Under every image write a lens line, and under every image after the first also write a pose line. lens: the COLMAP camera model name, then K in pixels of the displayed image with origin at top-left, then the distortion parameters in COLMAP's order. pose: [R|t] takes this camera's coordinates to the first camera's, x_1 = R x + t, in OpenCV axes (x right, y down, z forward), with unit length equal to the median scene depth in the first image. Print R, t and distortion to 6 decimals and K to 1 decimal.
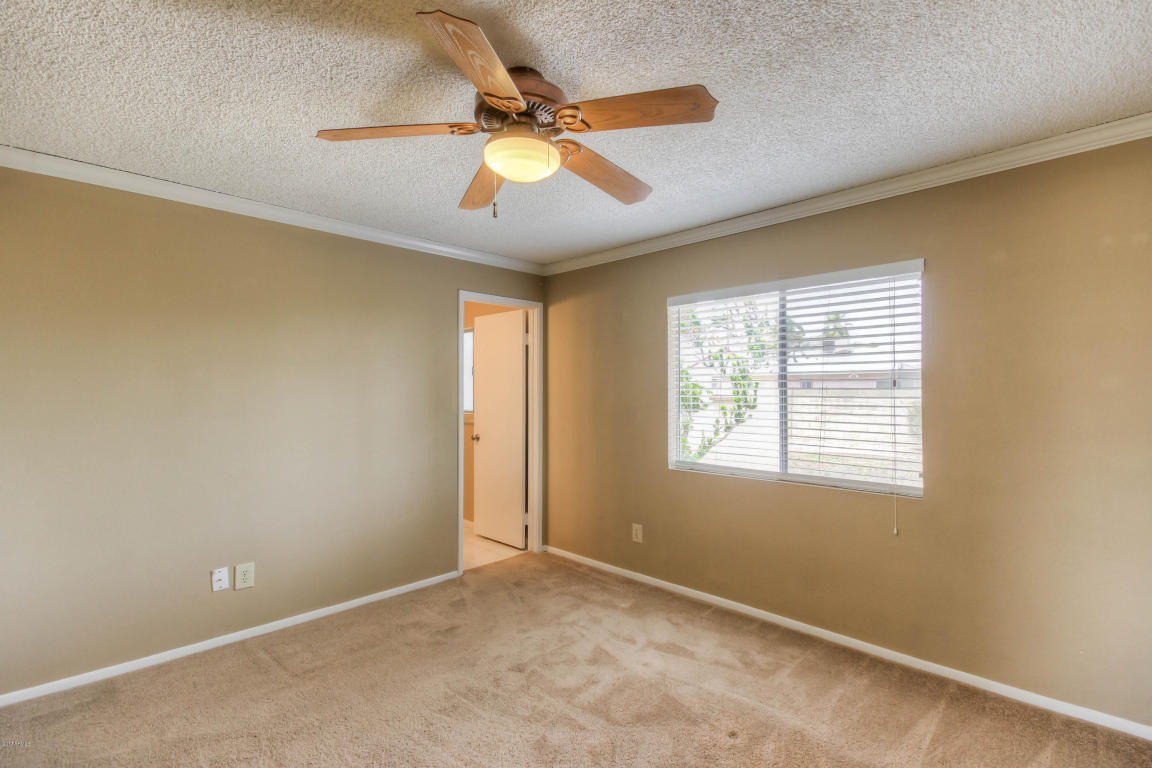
lens RADIAL K [[536.7, 0, 585.3], [0, 536.7, 385.2], [0, 0, 1]] dist [0.025785, -0.001685]
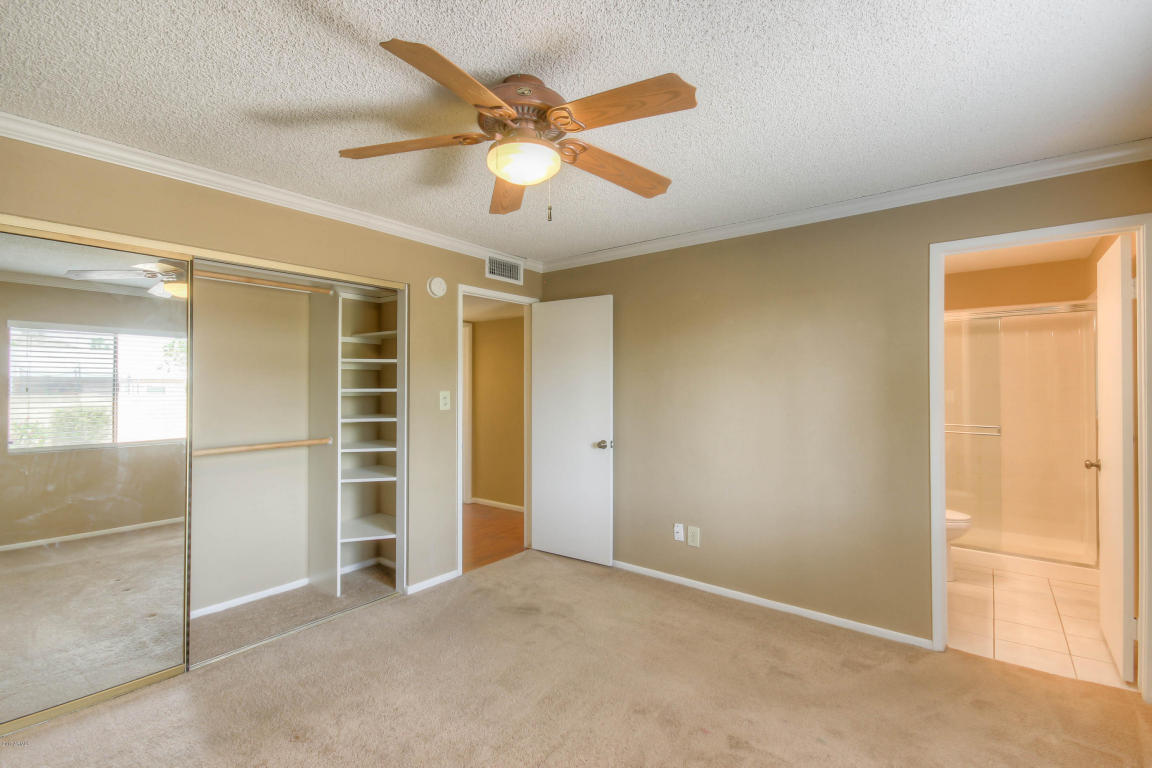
lens RADIAL K [[536.7, 0, 580.1], [0, 536.7, 383.5], [0, 0, 1]] dist [0.025785, -0.001685]
pose [[0.110745, -0.001890, -0.993847, 0.539671], [0.013226, 0.999912, -0.000428, 0.000011], [0.993761, -0.013098, 0.110760, 0.589373]]
